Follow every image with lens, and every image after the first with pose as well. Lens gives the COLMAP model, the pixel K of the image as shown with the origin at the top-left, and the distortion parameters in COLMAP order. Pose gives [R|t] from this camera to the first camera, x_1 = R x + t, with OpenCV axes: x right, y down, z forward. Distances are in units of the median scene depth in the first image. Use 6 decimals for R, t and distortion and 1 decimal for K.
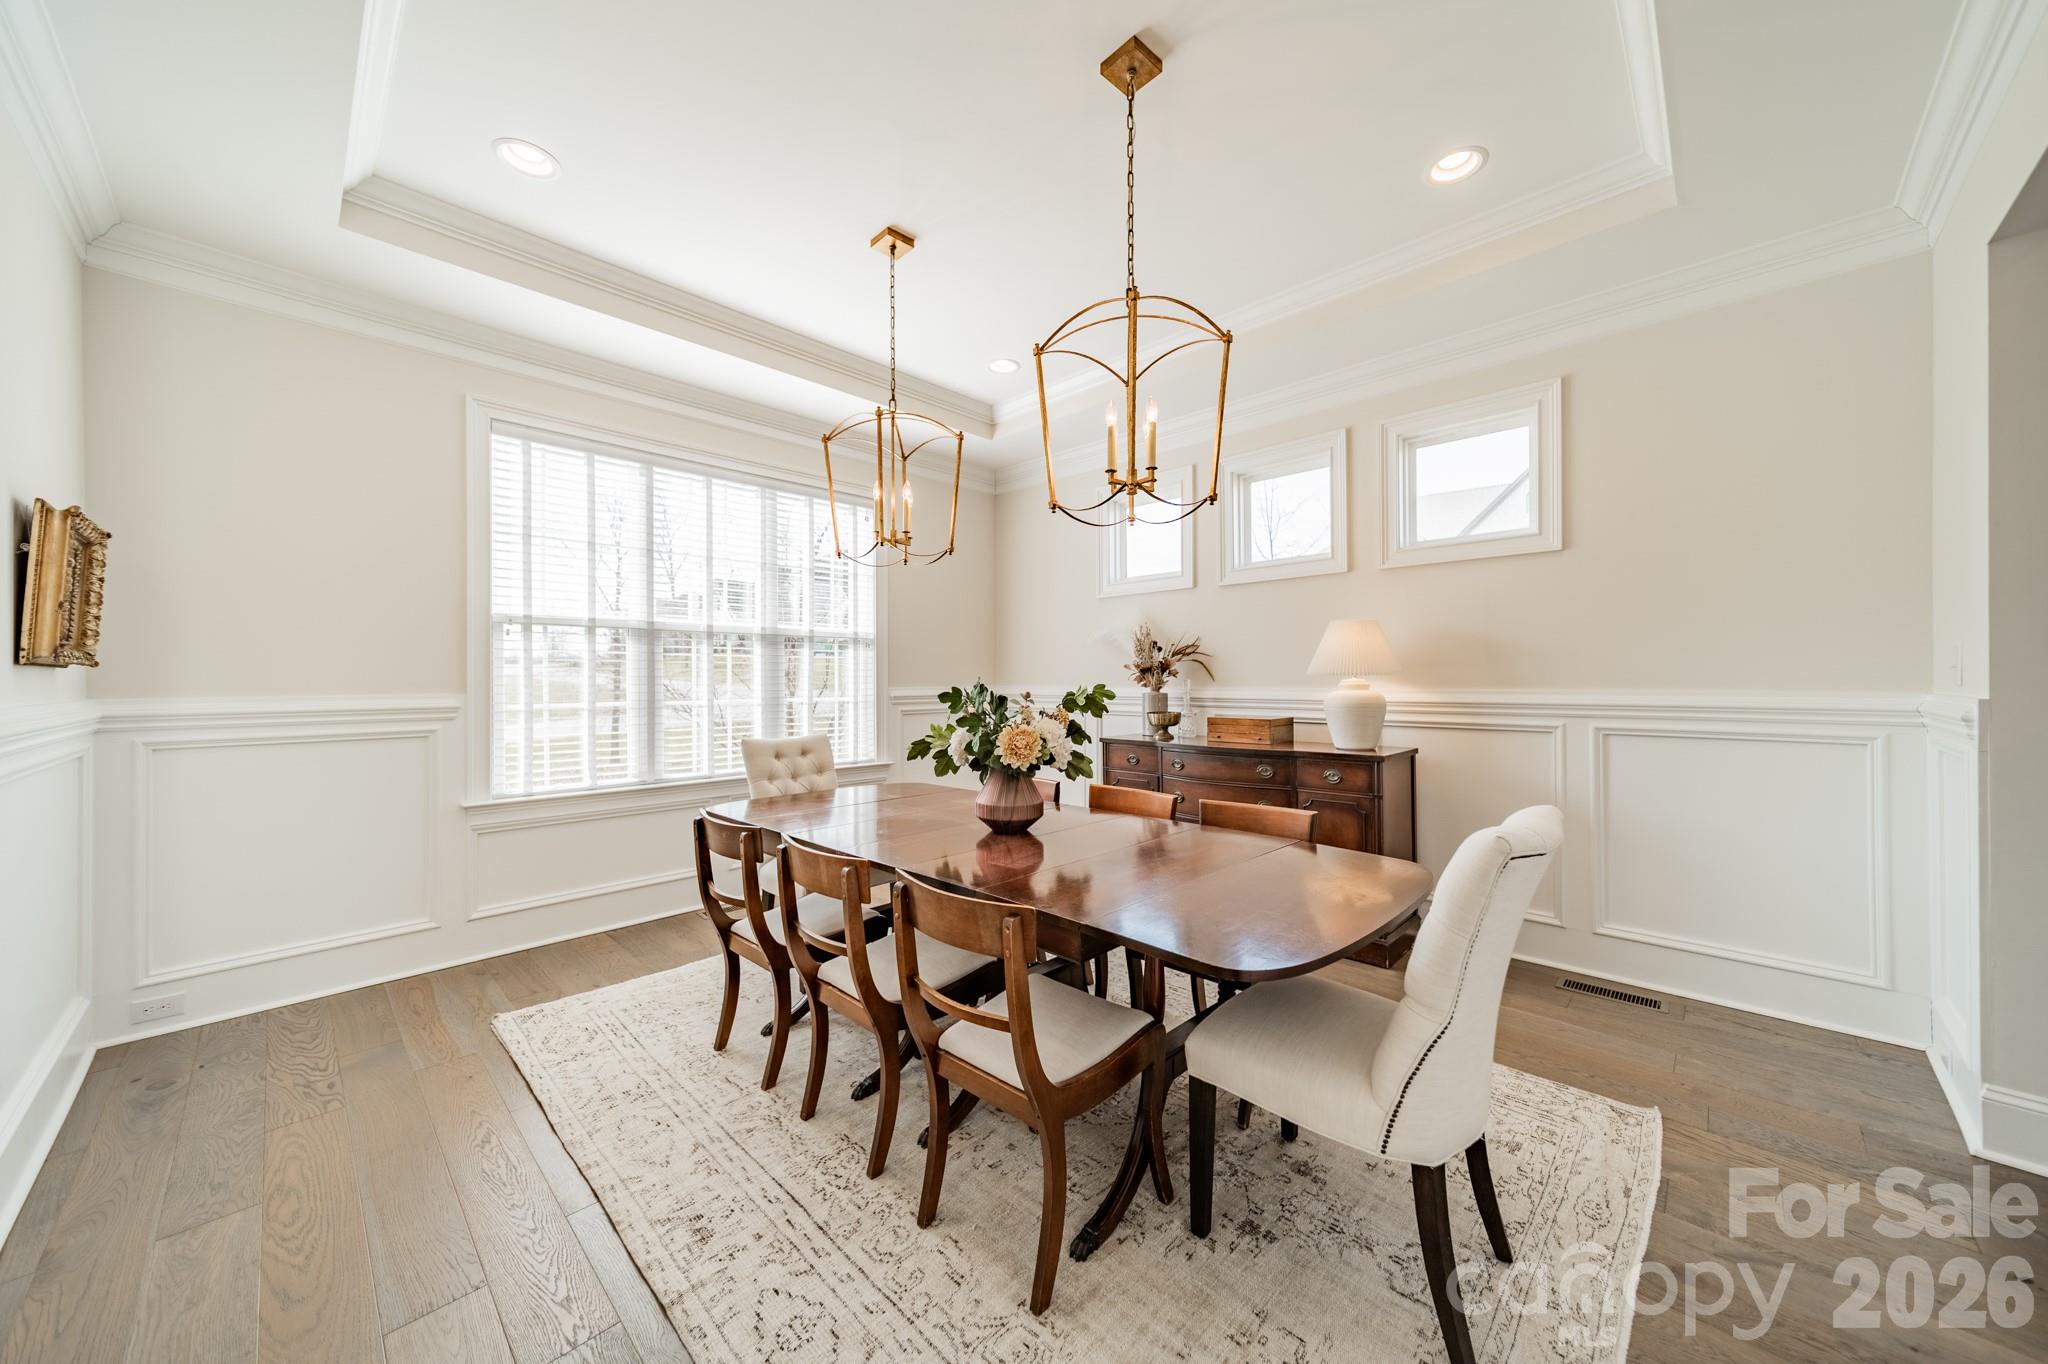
lens RADIAL K [[709.0, 0, 1026.7], [0, 709.0, 676.8], [0, 0, 1]] dist [-0.001040, 0.000006]
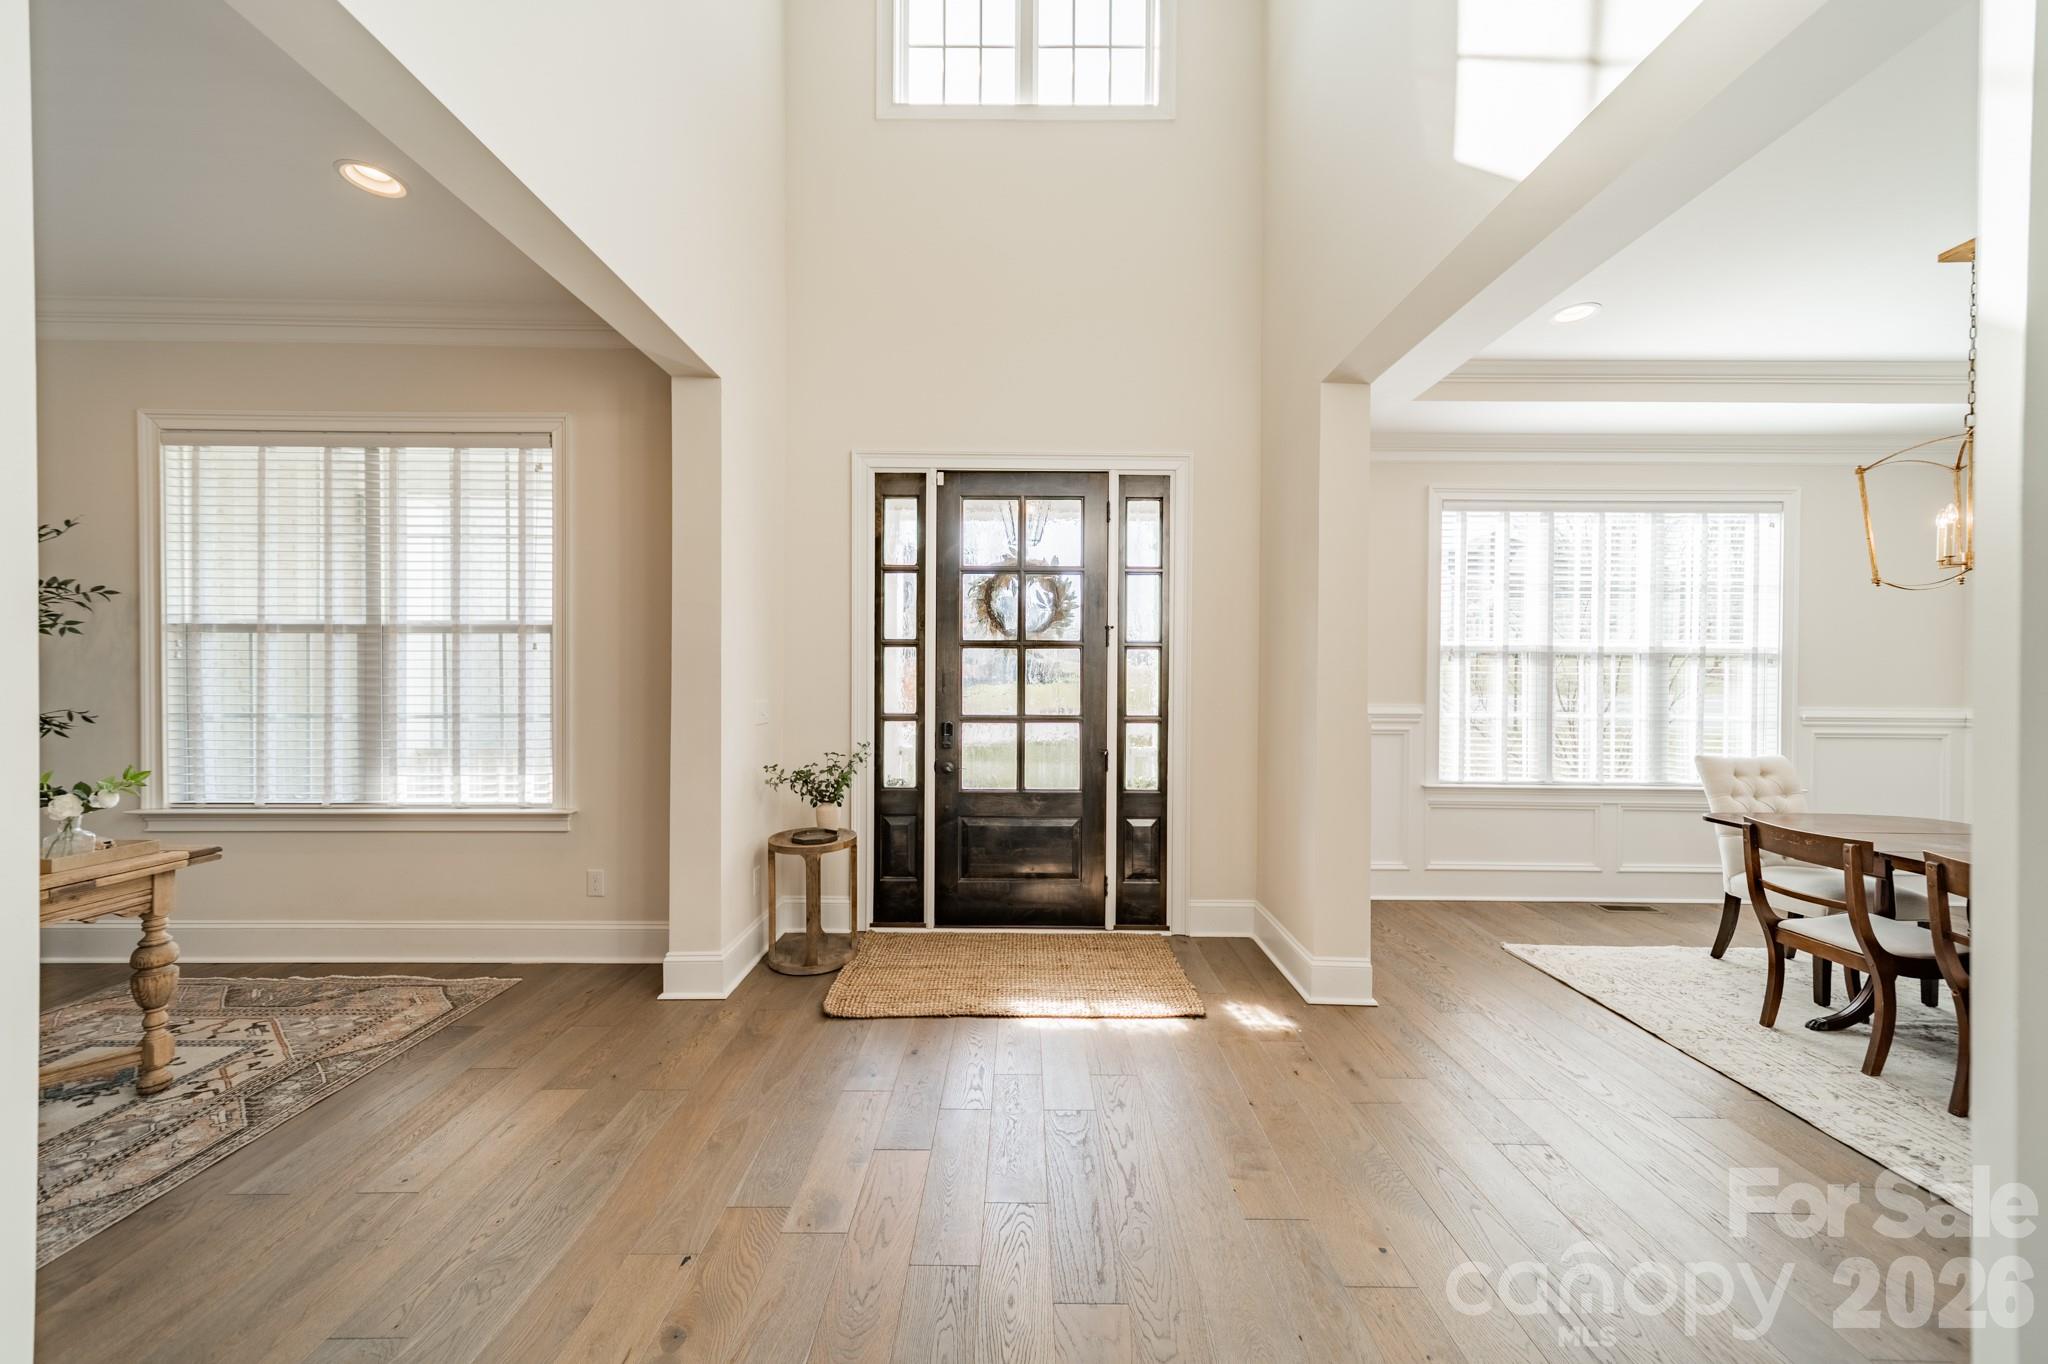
lens RADIAL K [[709.0, 0, 1024.4], [0, 709.0, 680.2], [0, 0, 1]] dist [-0.001040, 0.000006]
pose [[0.693874, 0.011936, -0.719997, -0.327945], [-0.008841, 0.999928, 0.008056, -0.026091], [0.720042, 0.000775, 0.693930, -0.489584]]
